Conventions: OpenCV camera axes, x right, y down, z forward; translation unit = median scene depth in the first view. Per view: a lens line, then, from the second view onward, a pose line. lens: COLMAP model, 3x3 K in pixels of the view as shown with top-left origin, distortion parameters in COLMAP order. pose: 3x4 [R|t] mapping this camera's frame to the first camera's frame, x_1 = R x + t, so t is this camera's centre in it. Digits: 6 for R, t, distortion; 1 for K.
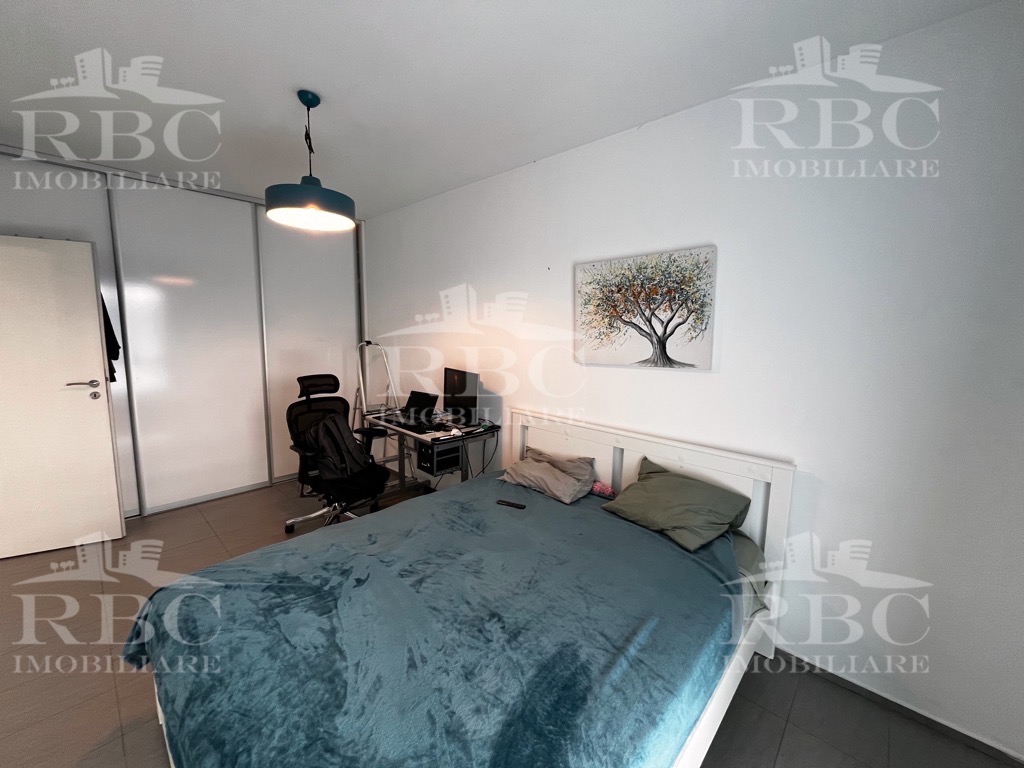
lens RADIAL K [[417.4, 0, 512.1], [0, 417.4, 381.7], [0, 0, 1]] dist [0.000470, 0.000091]
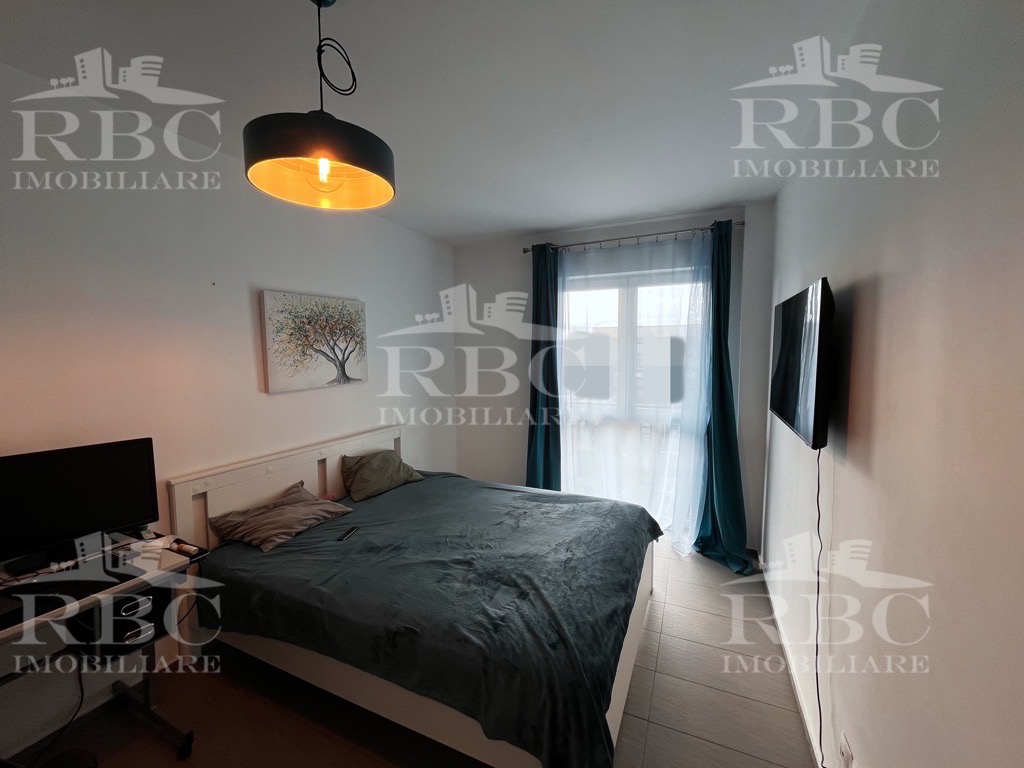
lens RADIAL K [[417.4, 0, 513.0], [0, 417.4, 381.7], [0, 0, 1]] dist [0.000470, 0.000091]
pose [[-0.345577, -0.080173, 0.934959, -1.044978], [0.119938, 0.984398, 0.128743, -0.145098], [-0.930694, 0.156628, -0.330570, 0.916859]]
